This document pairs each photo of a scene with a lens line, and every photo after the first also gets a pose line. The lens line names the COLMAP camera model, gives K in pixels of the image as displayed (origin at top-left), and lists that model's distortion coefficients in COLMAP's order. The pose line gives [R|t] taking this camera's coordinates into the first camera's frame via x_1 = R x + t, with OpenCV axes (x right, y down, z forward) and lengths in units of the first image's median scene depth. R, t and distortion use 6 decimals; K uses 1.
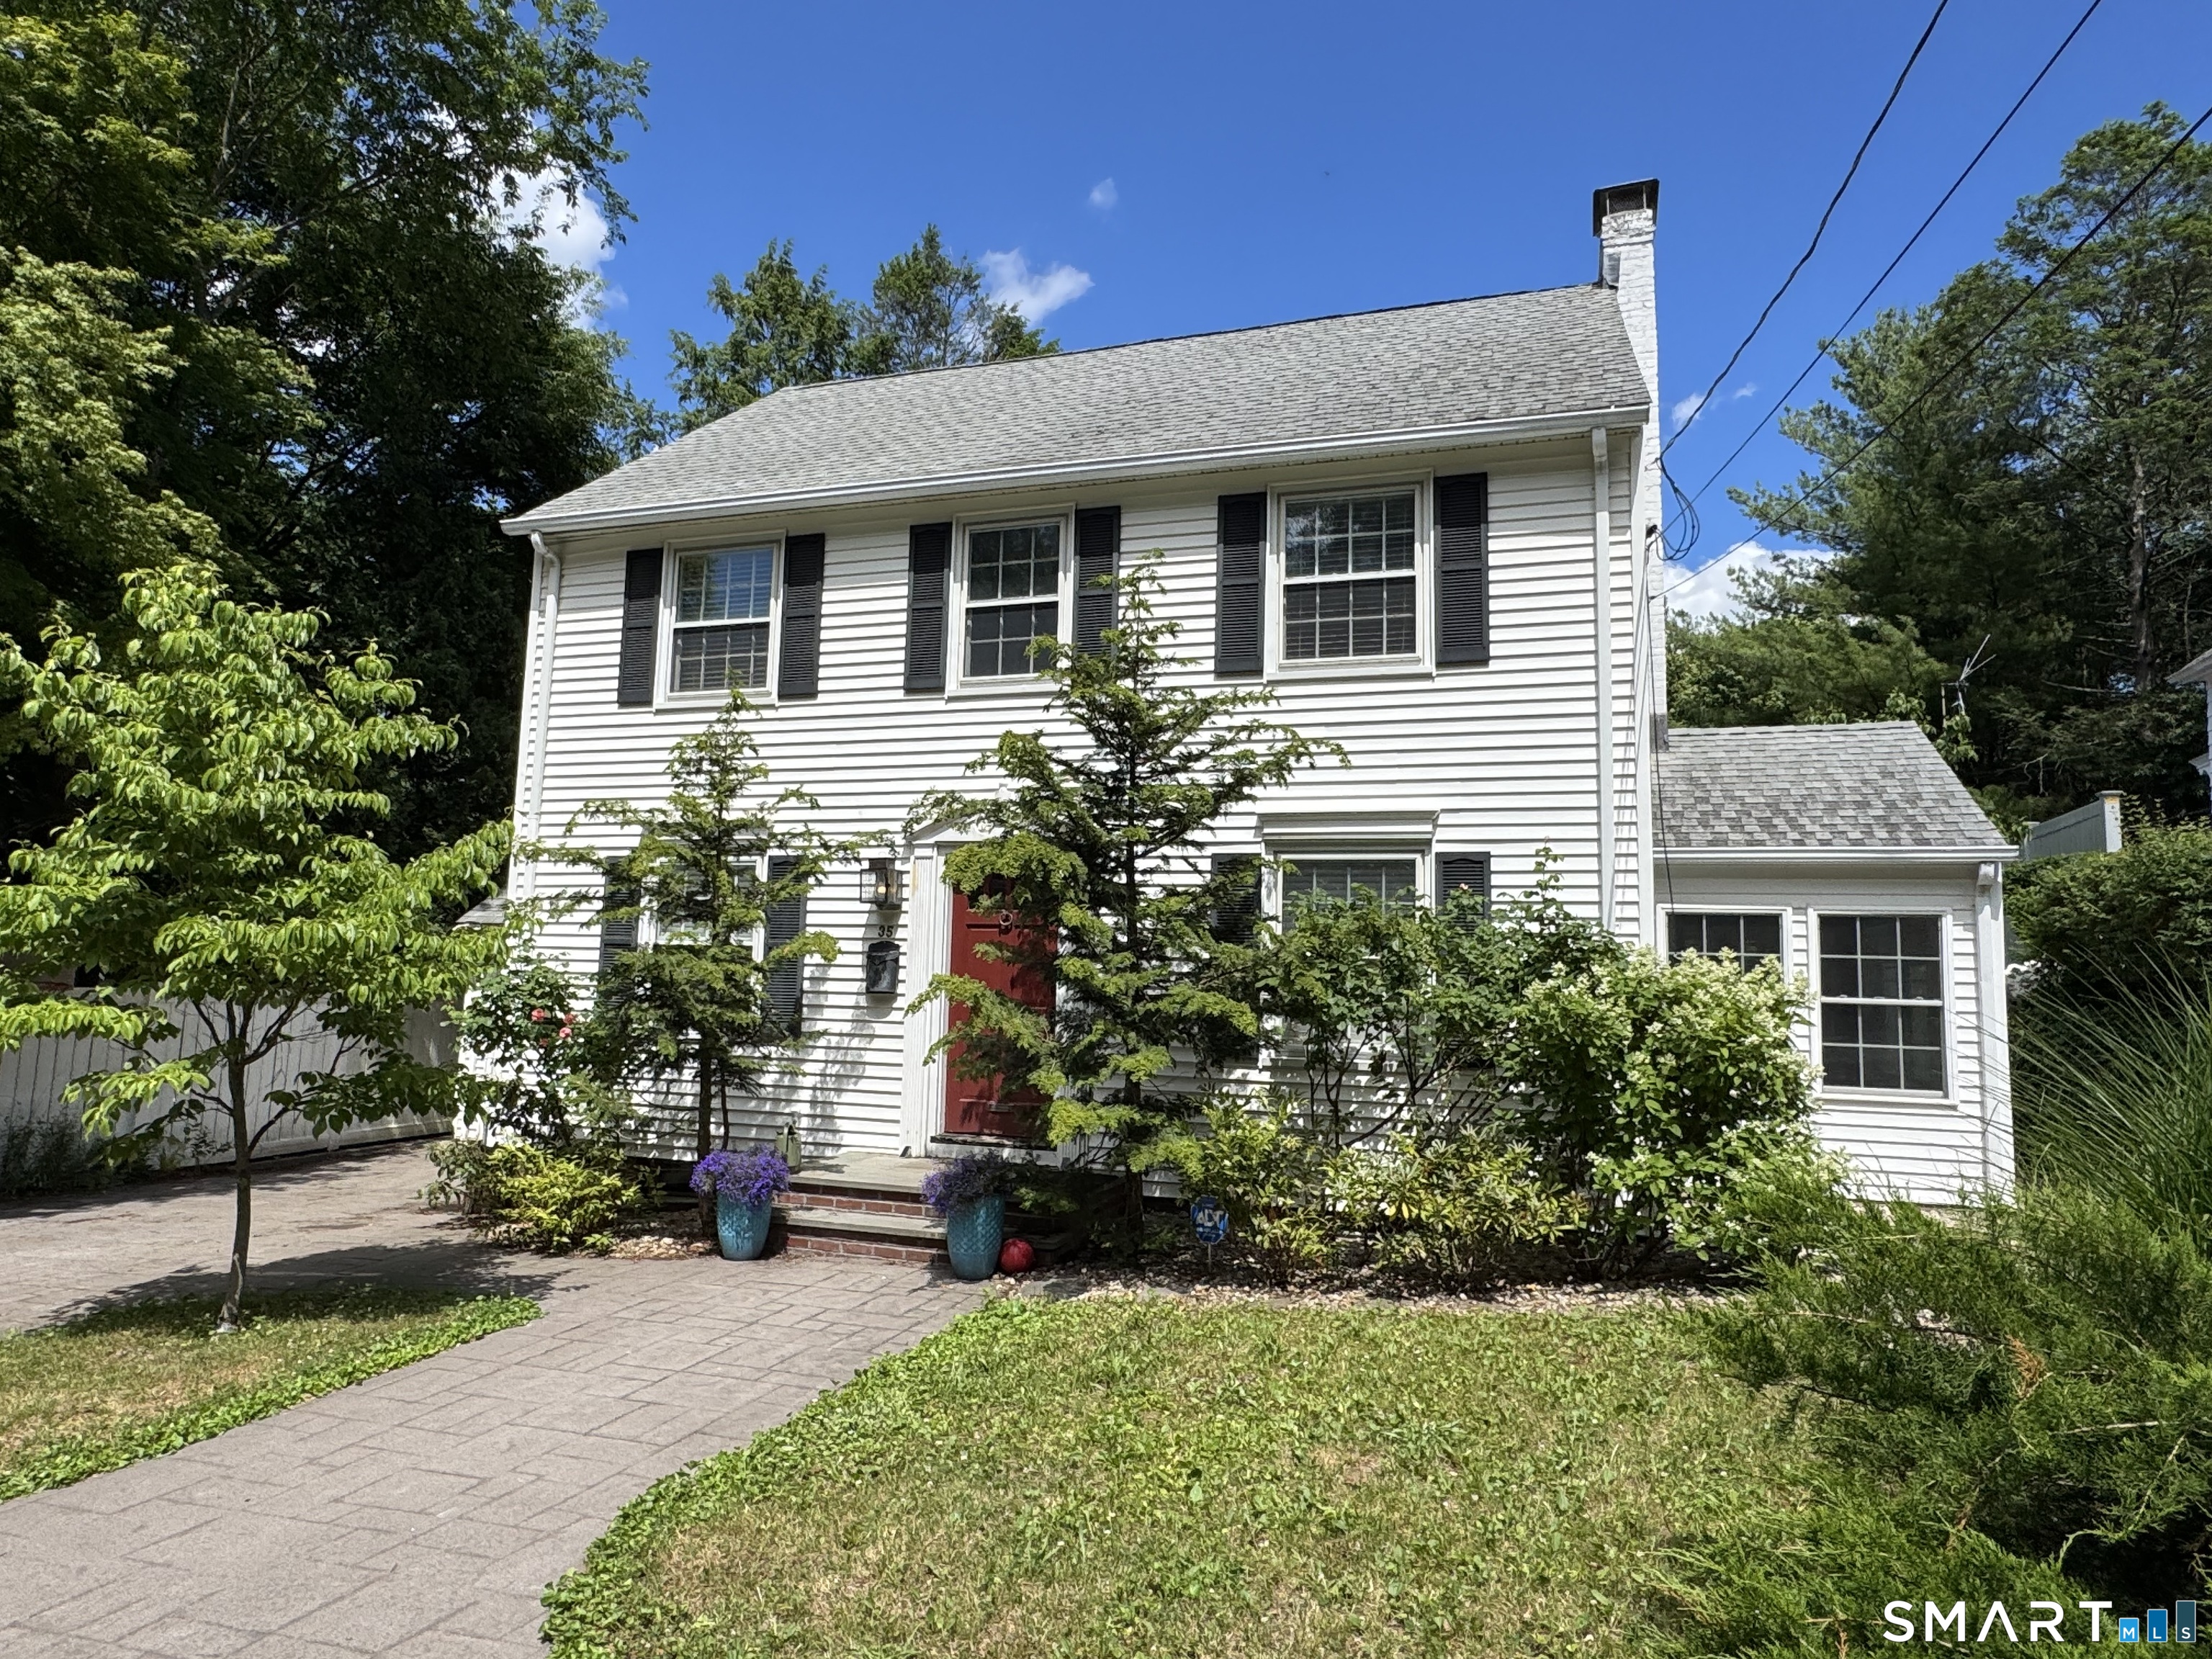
lens RADIAL K [[1328.6, 0, 1104.3], [0, 1328.6, 829.5], [0, 0, 1]] dist [0.007078, -0.003766]
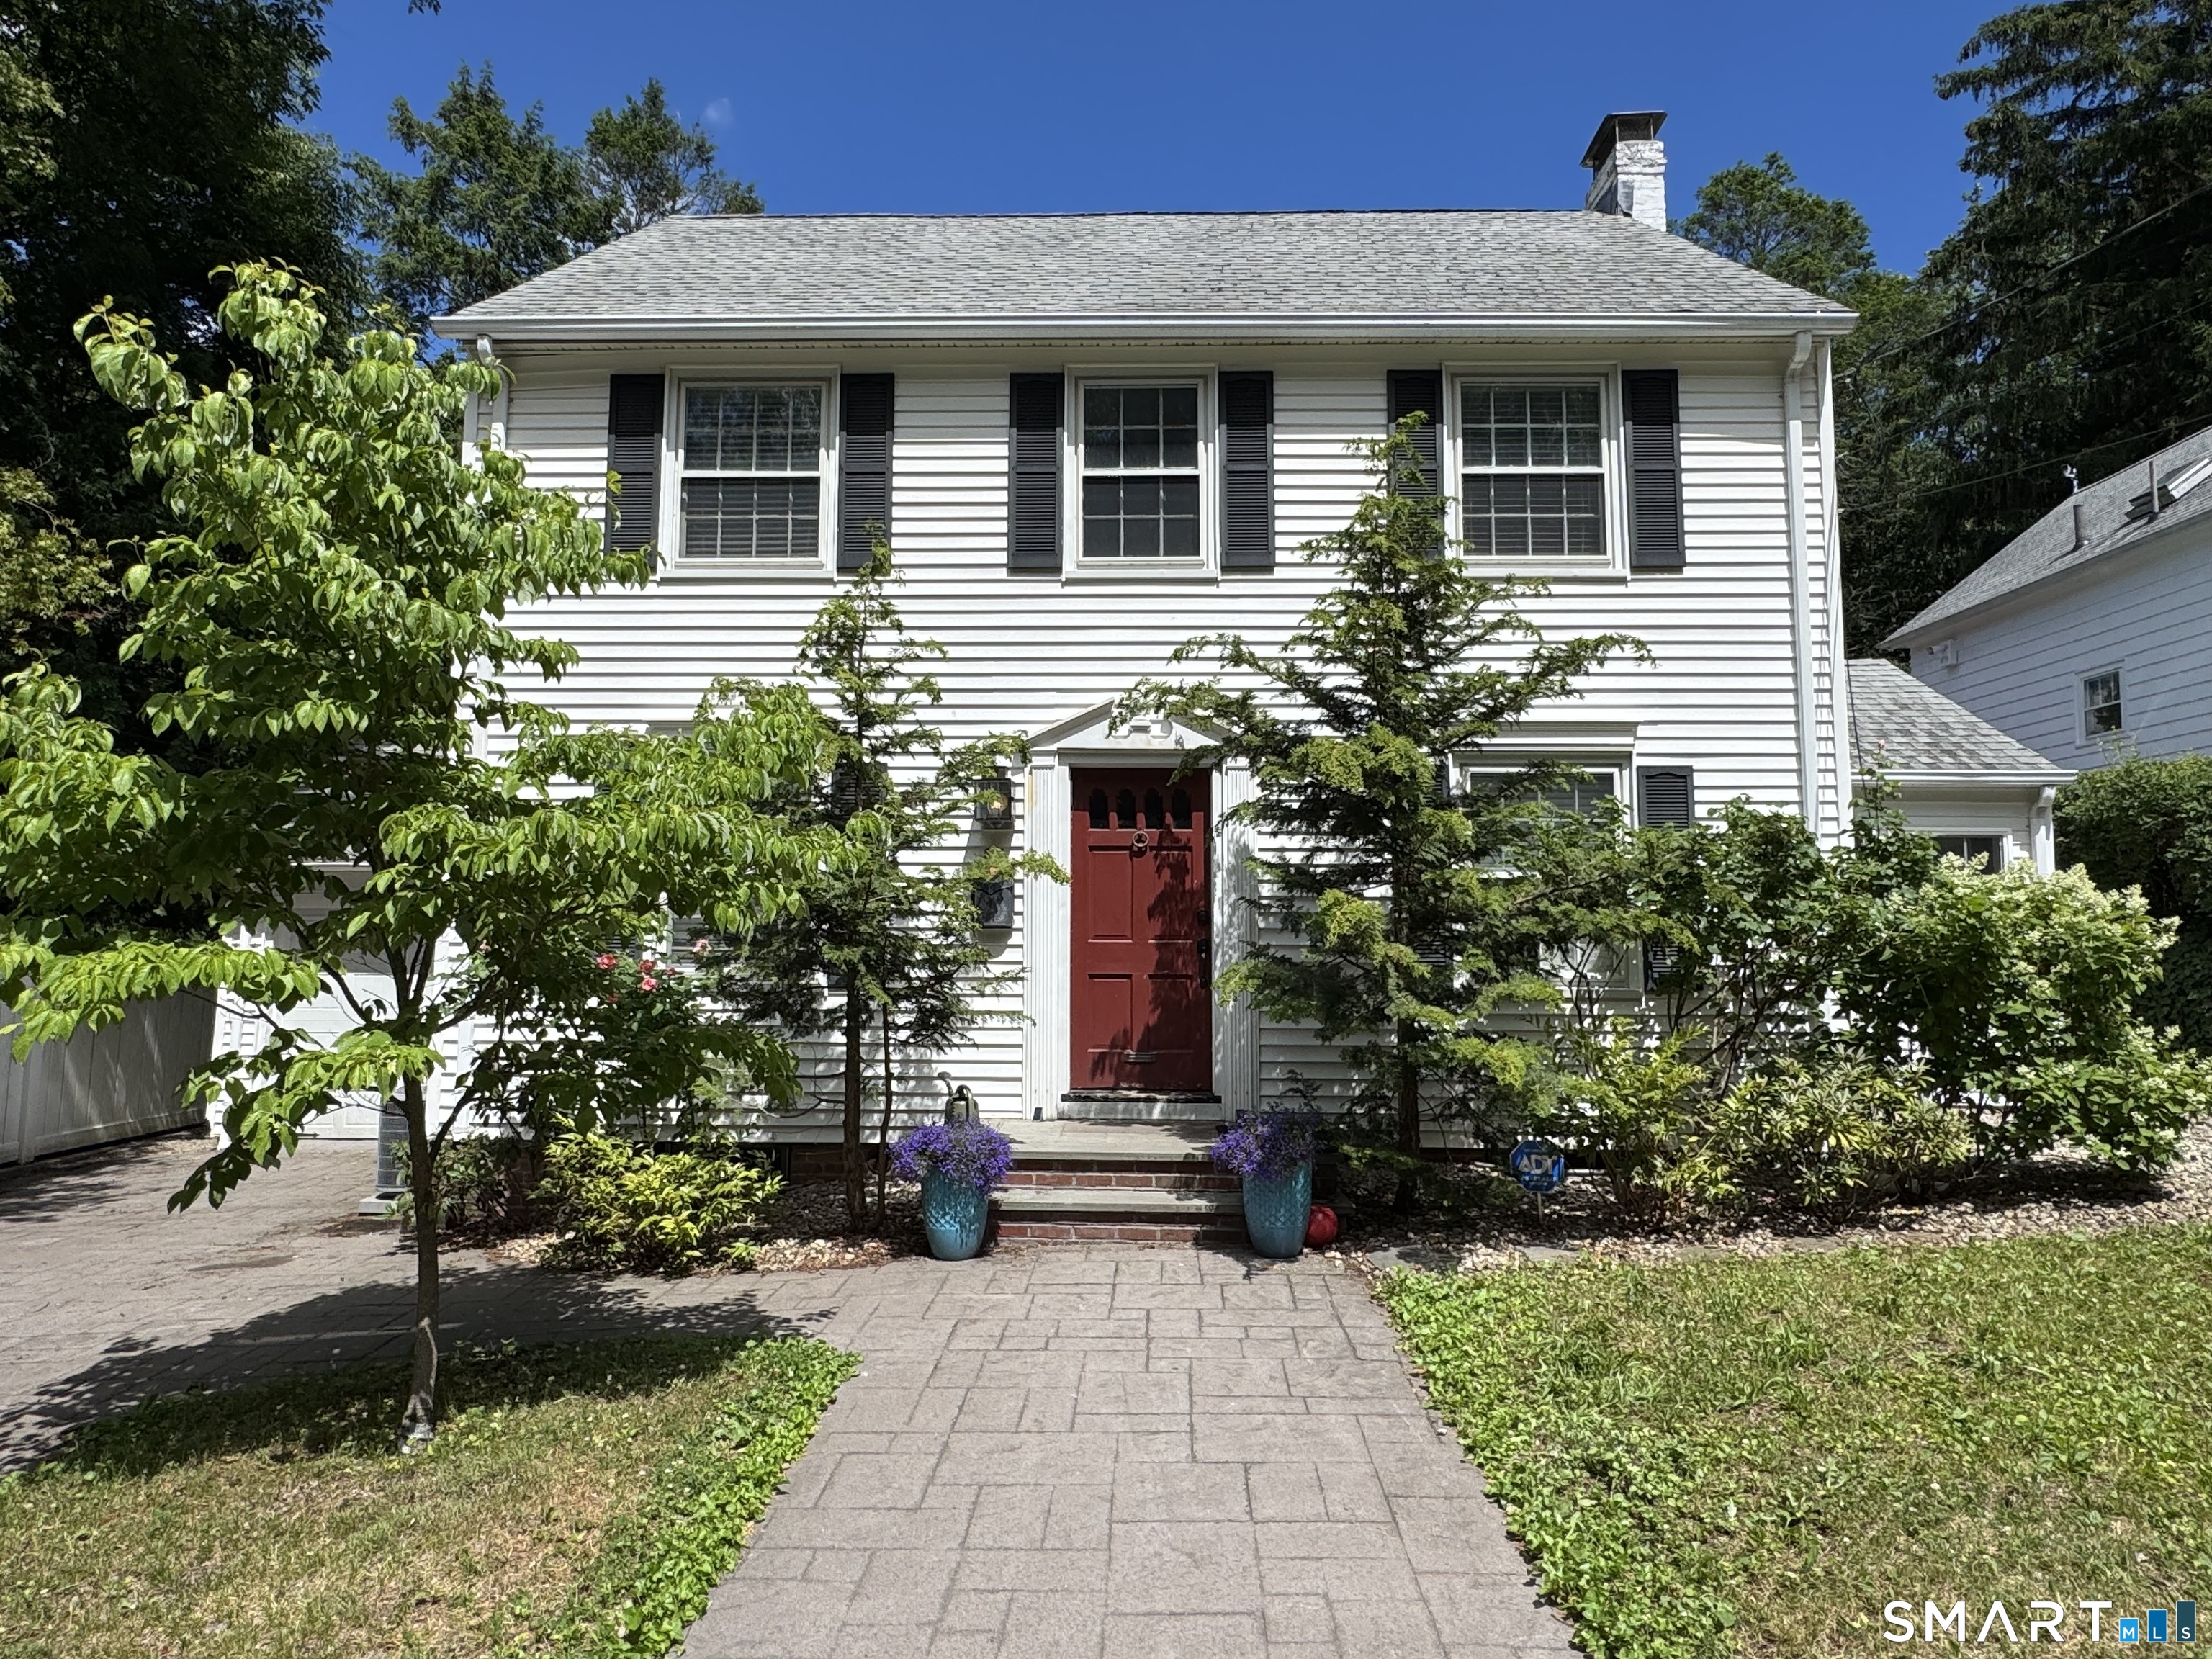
lens RADIAL K [[1328.6, 0, 1094.9], [0, 1328.6, 810.5], [0, 0, 1]] dist [0.007078, -0.003766]
pose [[0.956304, 0.007602, 0.292276, -0.374983], [-0.014211, 0.999689, 0.020495, 0.032828], [-0.292030, -0.023753, 0.956114, 0.193381]]
